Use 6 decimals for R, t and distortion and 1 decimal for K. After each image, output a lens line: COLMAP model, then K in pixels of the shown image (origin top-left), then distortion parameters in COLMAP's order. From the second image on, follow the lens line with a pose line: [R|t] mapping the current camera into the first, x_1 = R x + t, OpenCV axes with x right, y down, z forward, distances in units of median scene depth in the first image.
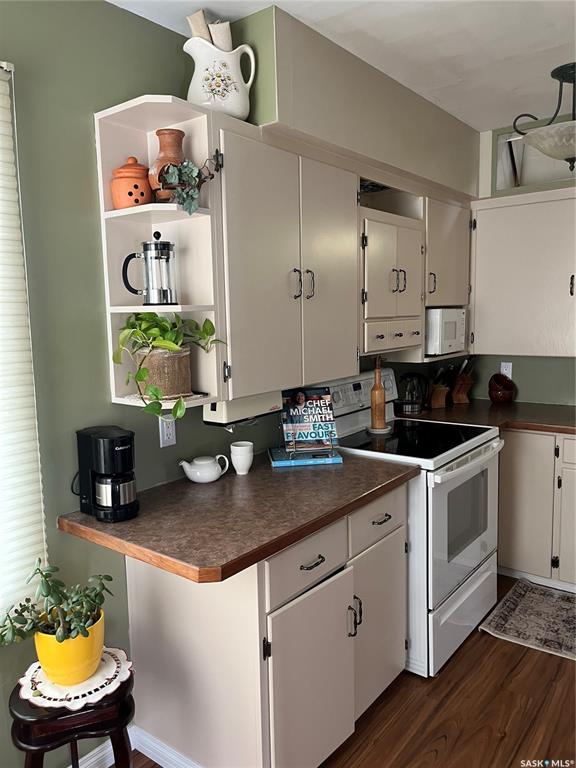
lens RADIAL K [[585.2, 0, 288.1], [0, 585.2, 385.0], [0, 0, 1]] dist [0.059217, -0.089160]
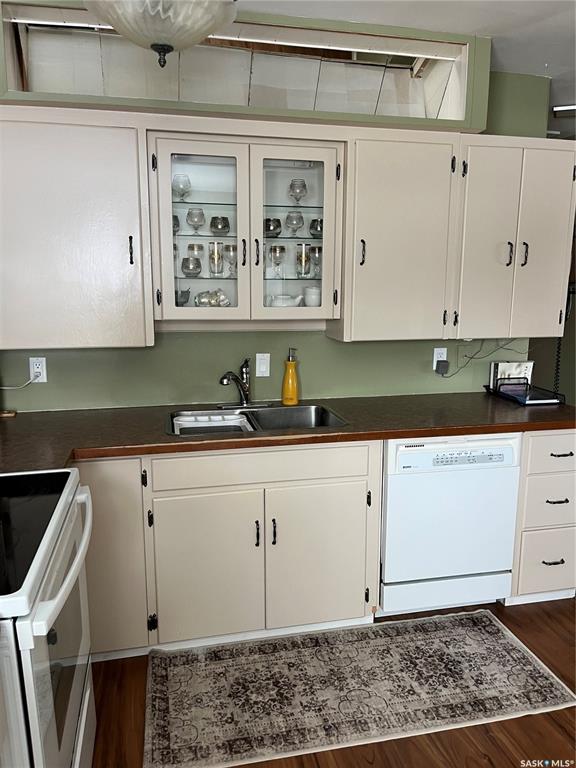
lens RADIAL K [[585.2, 0, 289.1], [0, 585.2, 385.2], [0, 0, 1]] dist [0.059217, -0.089160]
pose [[0.636254, -0.114442, 0.762944, 0.028954], [0.082046, 0.993365, 0.080584, -0.048934], [-0.767104, 0.011324, 0.641422, 0.418620]]
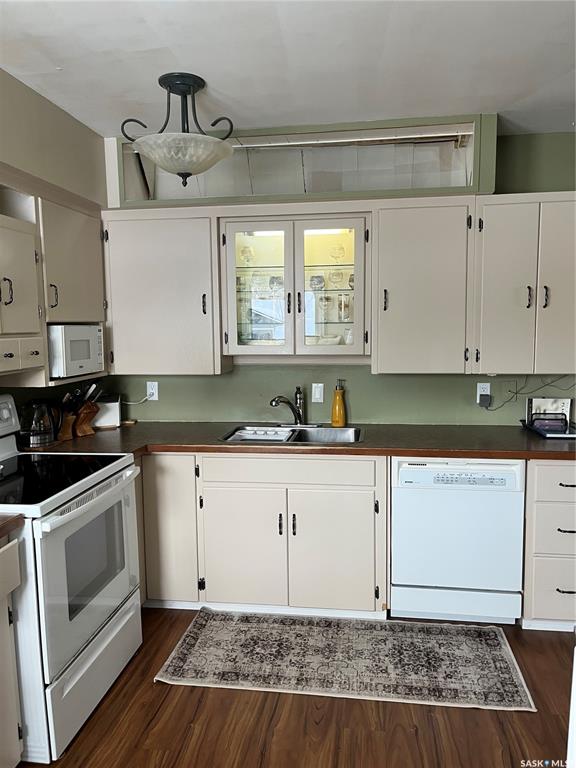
lens RADIAL K [[585.2, 0, 289.5], [0, 585.2, 383.0], [0, 0, 1]] dist [0.059217, -0.089160]
pose [[0.867321, -0.040122, 0.496129, 0.116029], [0.056349, 0.998253, -0.017780, -0.008544], [-0.494548, 0.043378, 0.868067, 0.070092]]
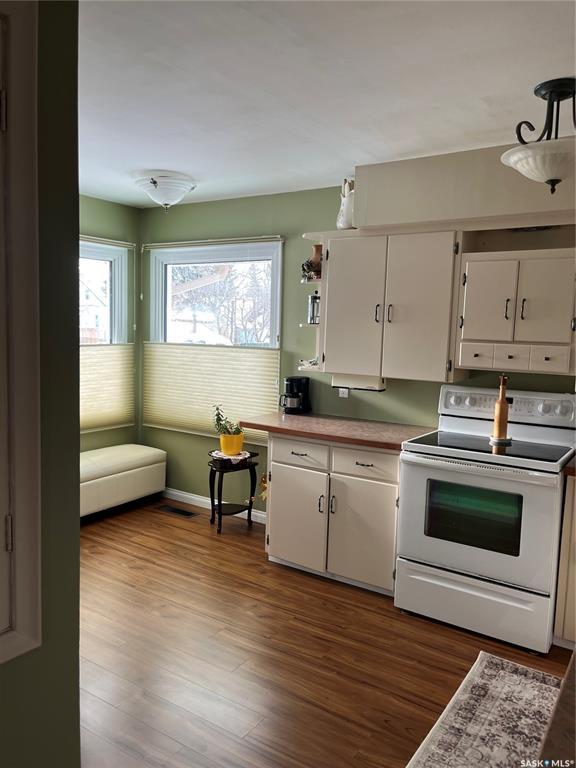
lens RADIAL K [[585.2, 0, 294.0], [0, 585.2, 380.8], [0, 0, 1]] dist [0.059217, -0.089160]
pose [[0.082501, 0.110488, -0.990447, 1.242131], [-0.157217, 0.982834, 0.096543, -0.081571], [0.984112, 0.147750, 0.098455, 0.476132]]
